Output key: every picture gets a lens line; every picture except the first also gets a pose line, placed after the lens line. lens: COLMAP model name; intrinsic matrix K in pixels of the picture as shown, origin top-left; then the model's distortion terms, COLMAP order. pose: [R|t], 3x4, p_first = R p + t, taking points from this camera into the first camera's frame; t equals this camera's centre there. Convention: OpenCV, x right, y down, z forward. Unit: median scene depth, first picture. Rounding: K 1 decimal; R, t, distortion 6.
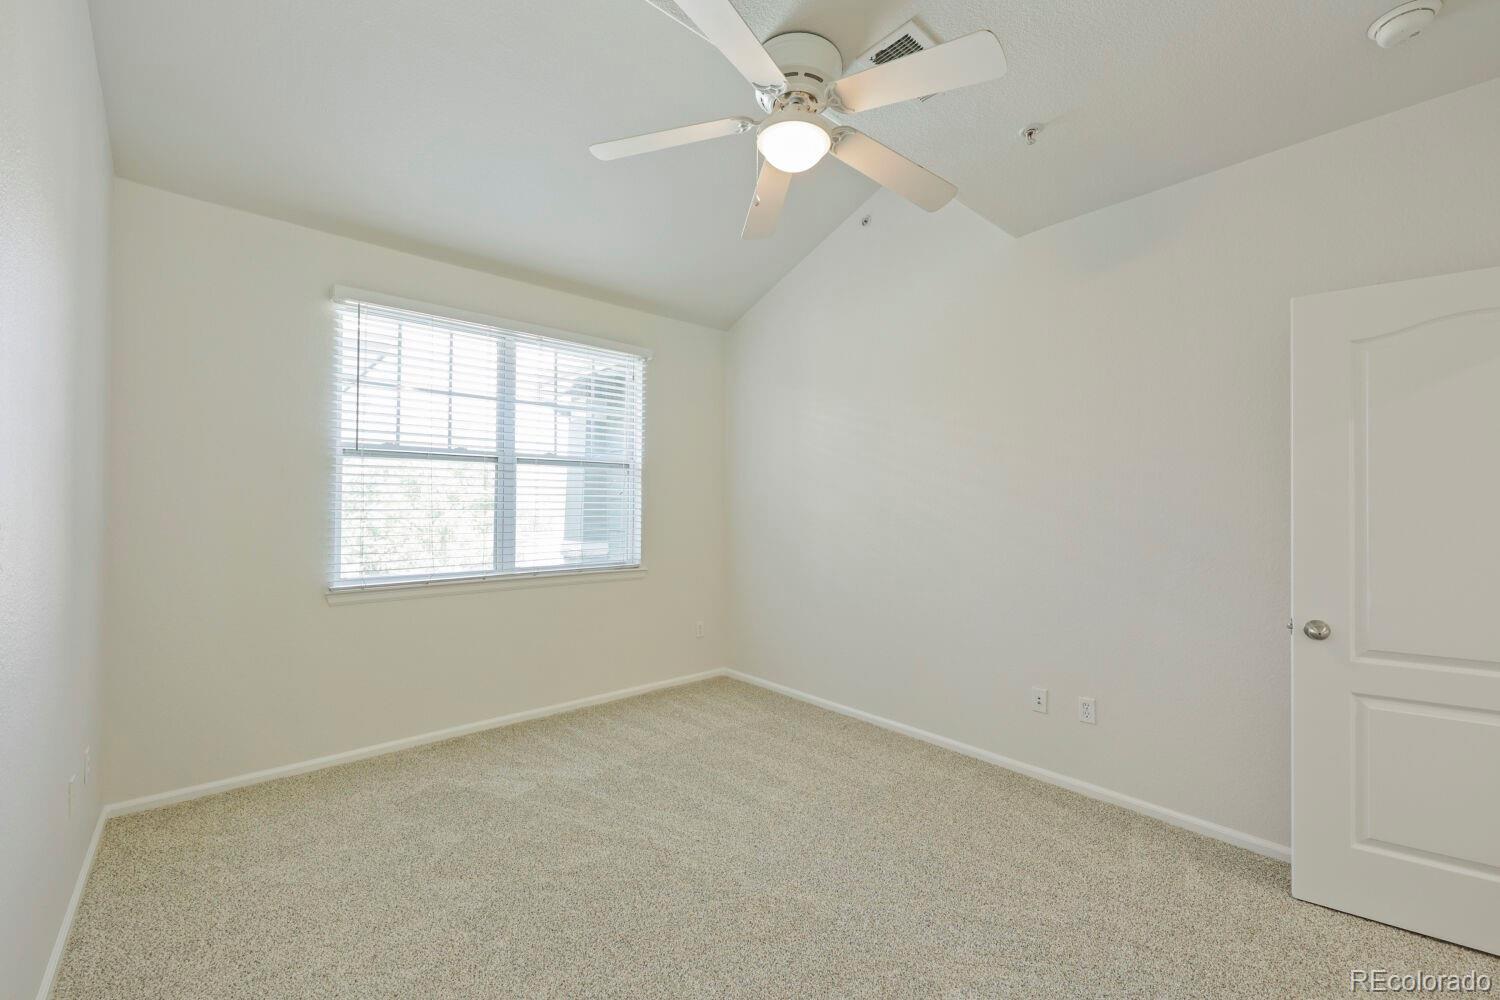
lens RADIAL K [[628.4, 0, 746.9], [0, 628.4, 511.8], [0, 0, 1]] dist [-0.000301, 0.000125]
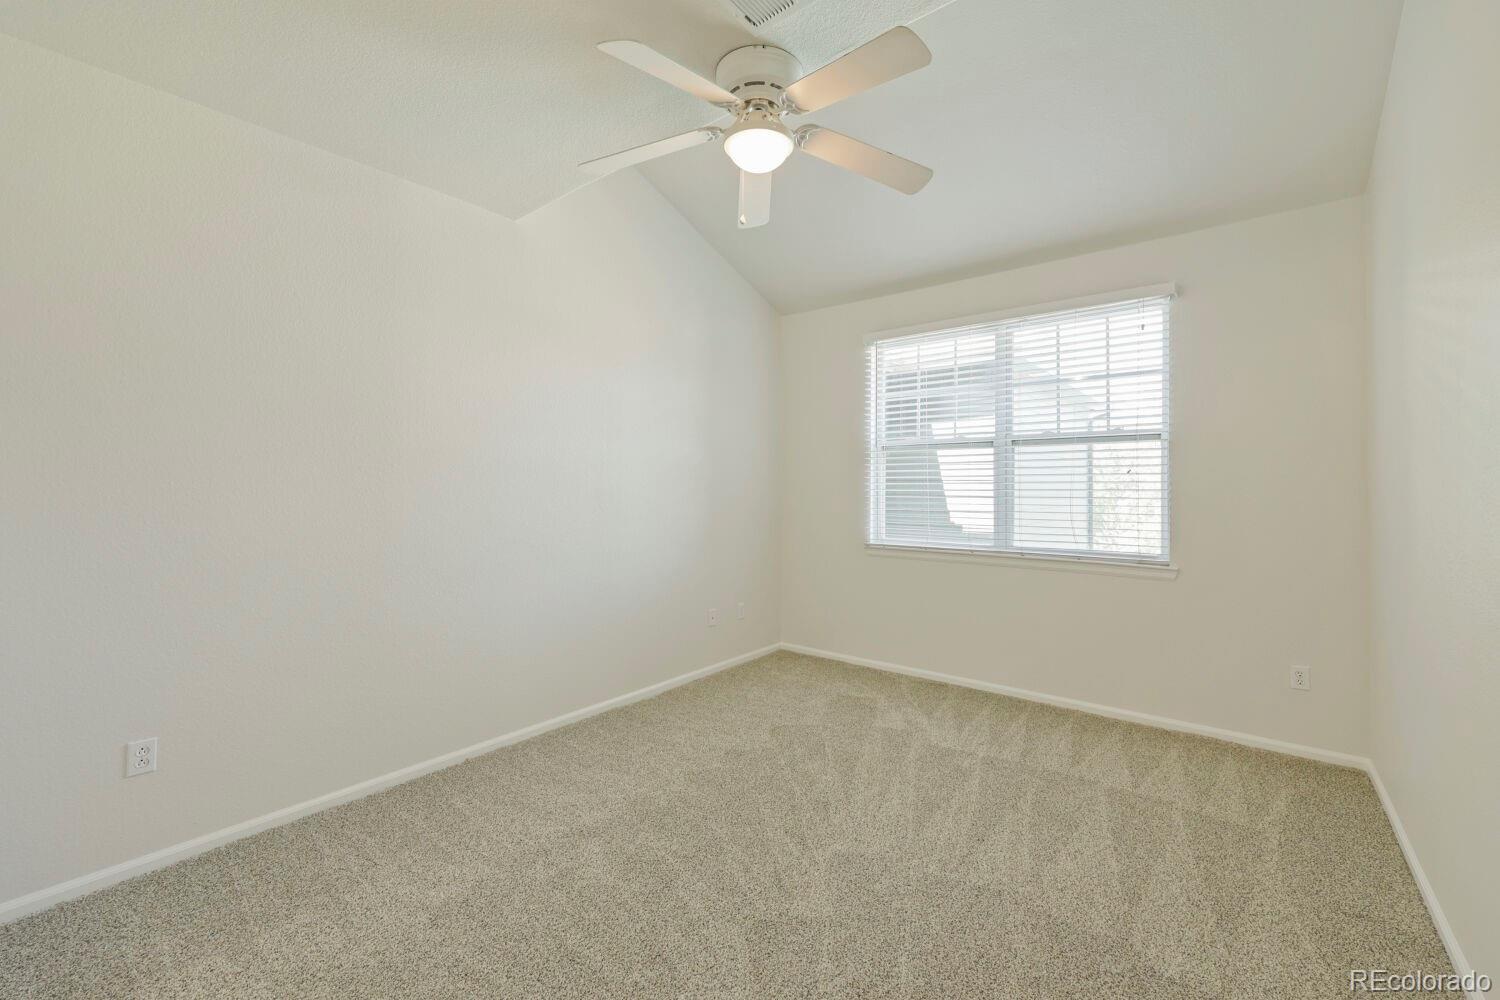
lens RADIAL K [[608.7, 0, 752.0], [0, 608.7, 486.5], [0, 0, 1]] dist [-0.000543, 0.000123]
pose [[0.153832, -0.004563, -0.988087, 0.567733], [-0.010199, 0.999929, -0.006206, 0.000960], [0.988044, 0.011032, 0.153774, 0.428676]]
